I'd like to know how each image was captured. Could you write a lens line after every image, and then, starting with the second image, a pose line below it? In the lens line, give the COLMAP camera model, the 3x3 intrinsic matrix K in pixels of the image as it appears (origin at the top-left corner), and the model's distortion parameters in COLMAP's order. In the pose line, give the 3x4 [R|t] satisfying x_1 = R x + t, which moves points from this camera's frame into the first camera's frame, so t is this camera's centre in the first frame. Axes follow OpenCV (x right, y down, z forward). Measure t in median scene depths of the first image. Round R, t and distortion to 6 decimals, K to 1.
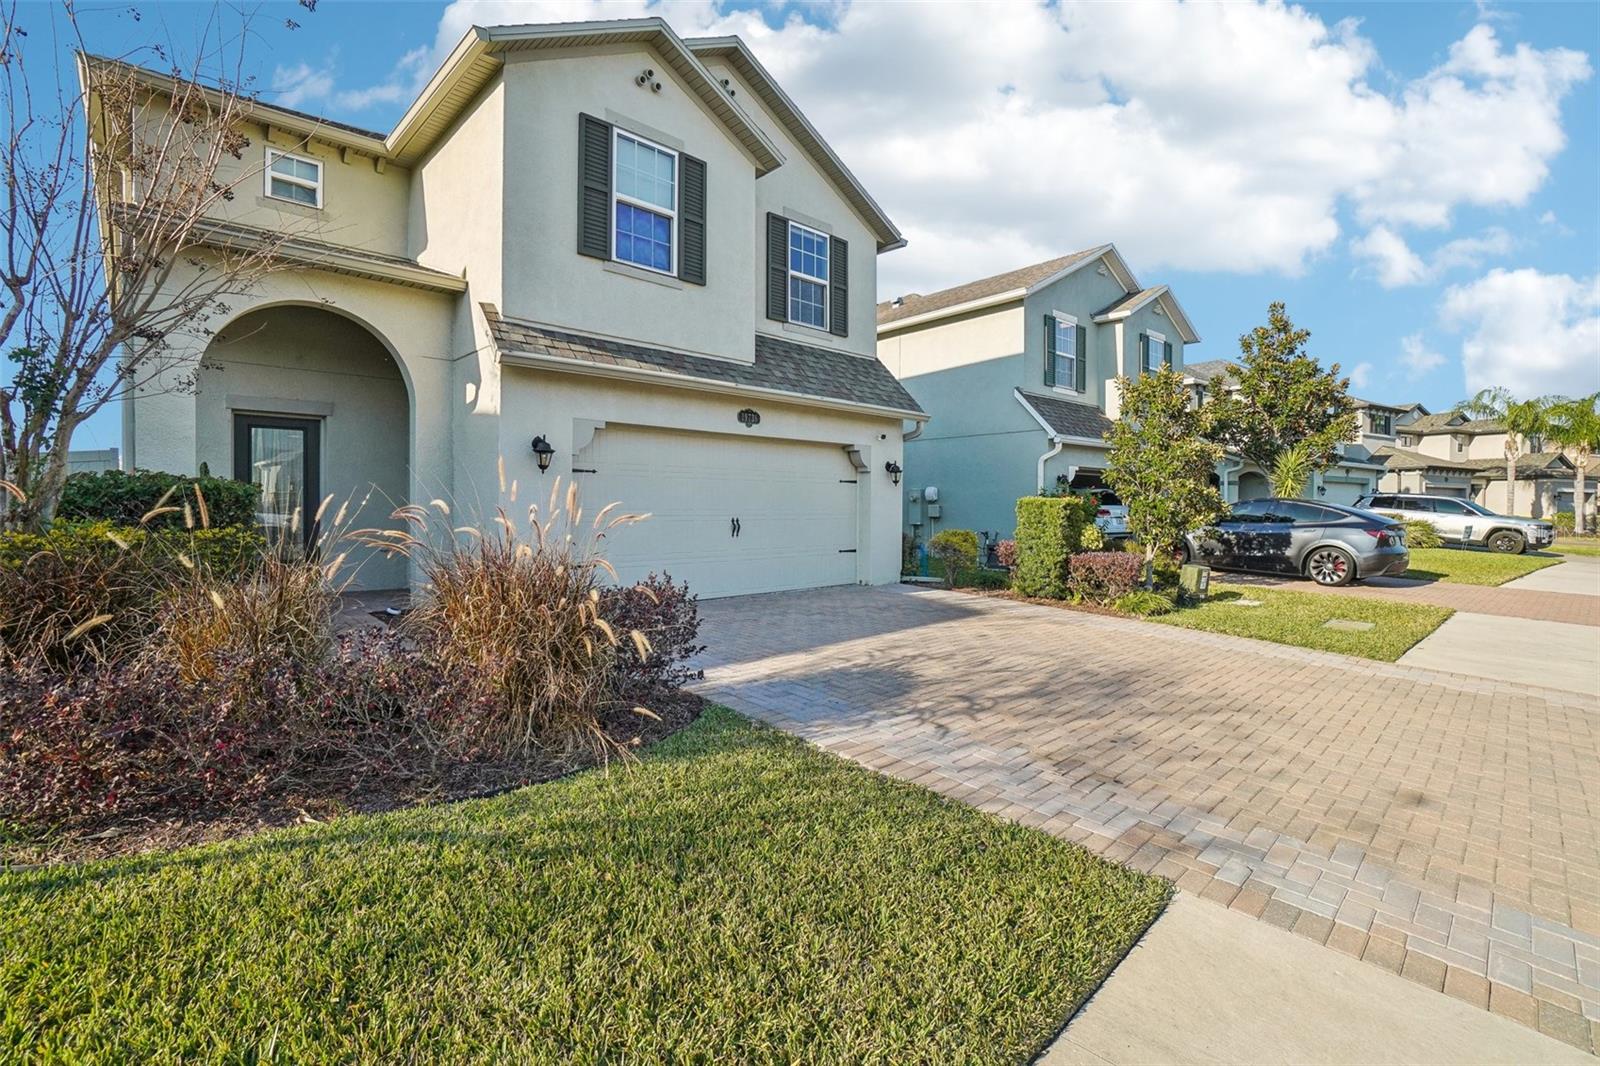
lens RADIAL K [[725.6, 0, 792.6], [0, 725.6, 516.3], [0, 0, 1]] dist [-0.061396, 0.021545]
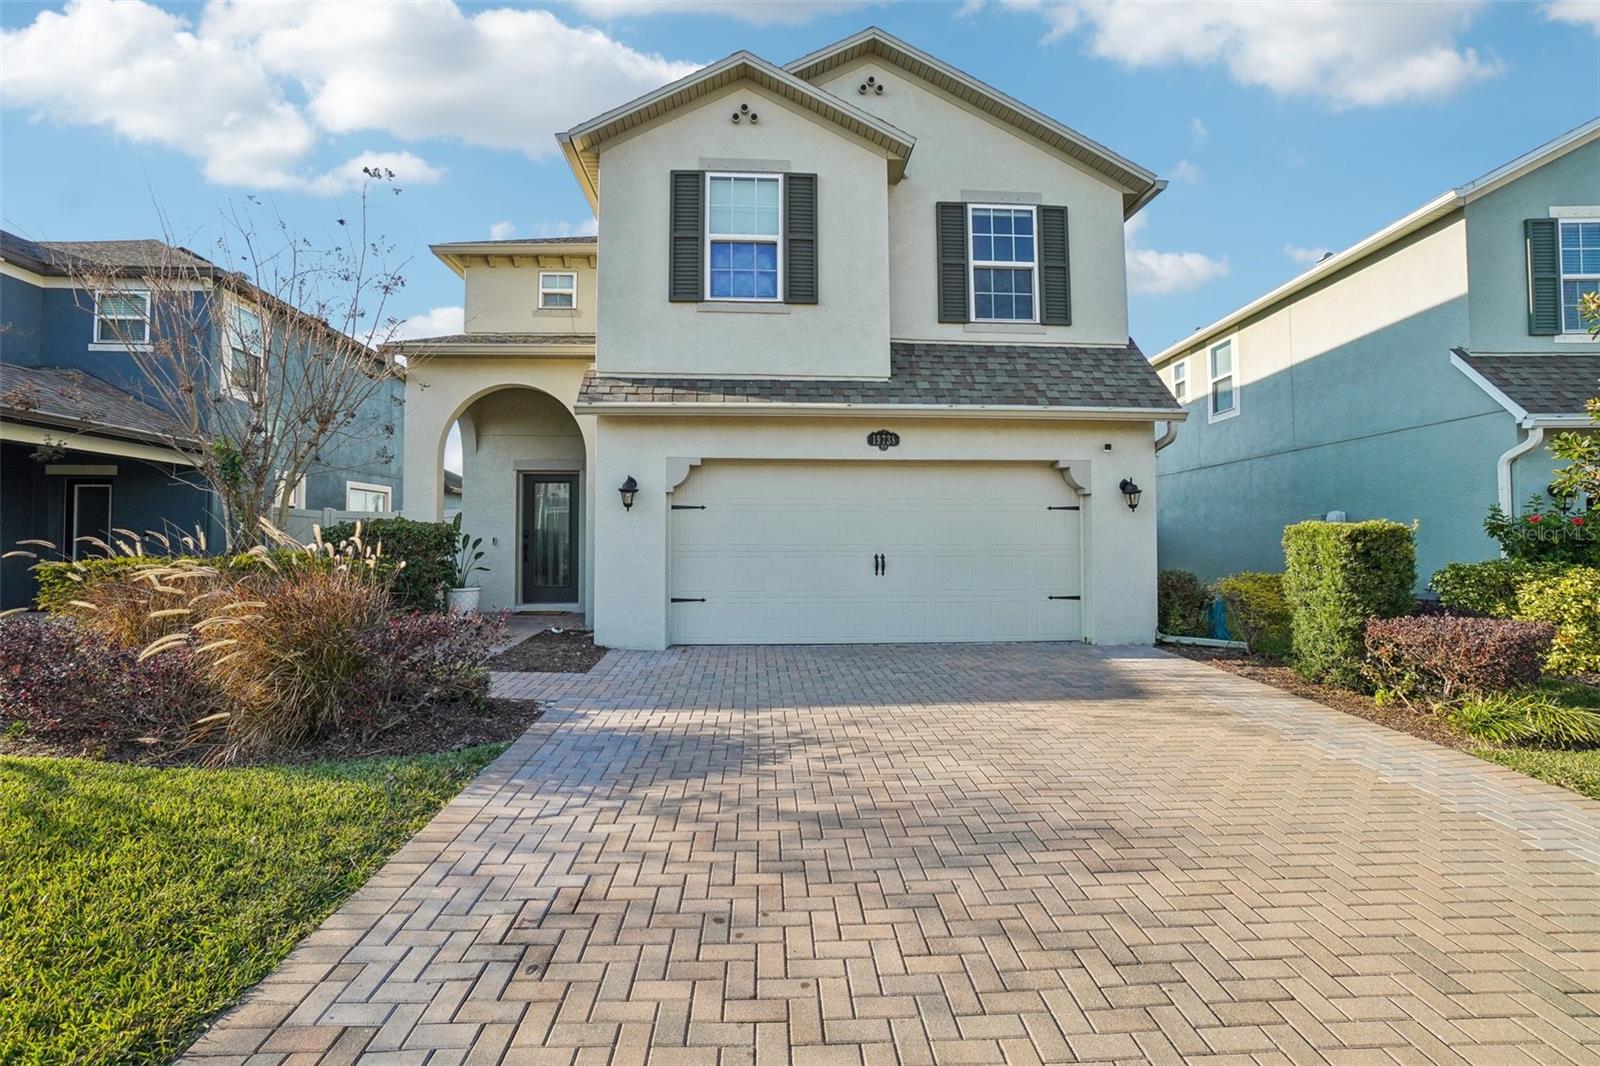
lens RADIAL K [[725.6, 0, 792.6], [0, 725.6, 516.3], [0, 0, 1]] dist [-0.061396, 0.021545]
pose [[0.759293, -0.029590, -0.650076, 0.433481], [-0.004001, 0.998734, -0.050134, 0.000975], [0.650737, 0.040667, 0.758213, 0.272827]]
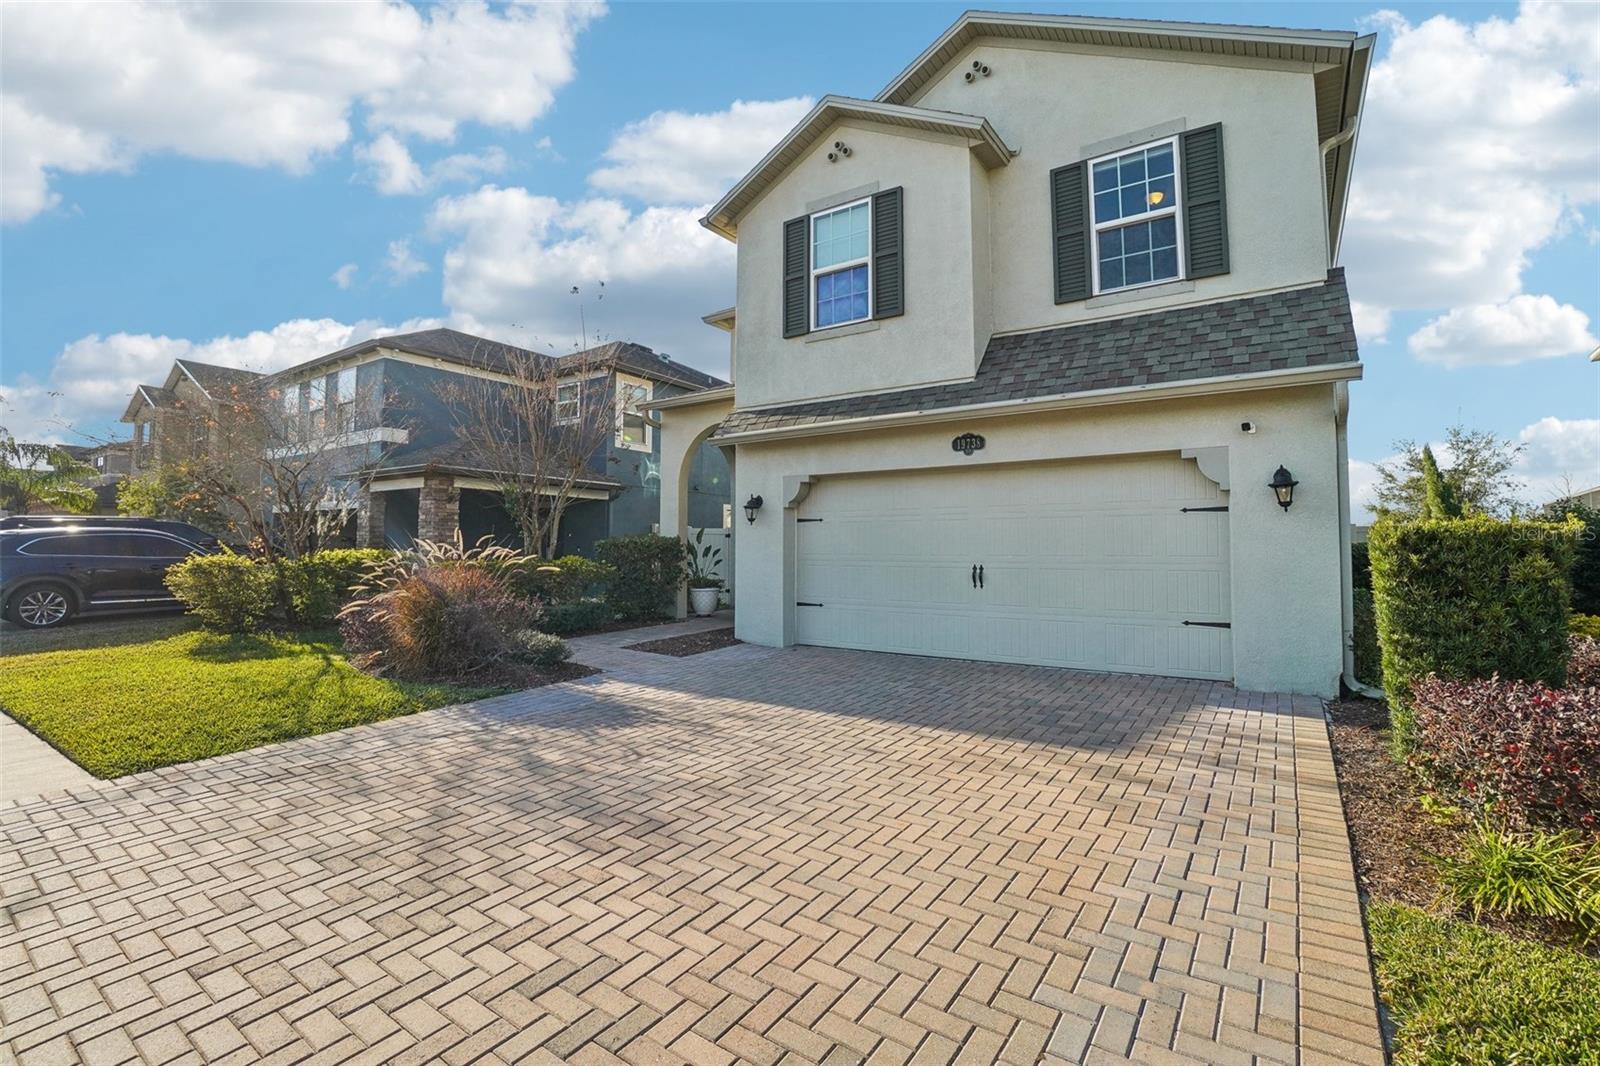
lens RADIAL K [[725.6, 0, 792.6], [0, 725.6, 516.3], [0, 0, 1]] dist [-0.061396, 0.021545]
pose [[0.194878, -0.054894, -0.979290, 0.721421], [-0.016733, 0.998101, -0.059278, -0.000967], [0.980685, 0.027938, 0.193589, 0.659585]]
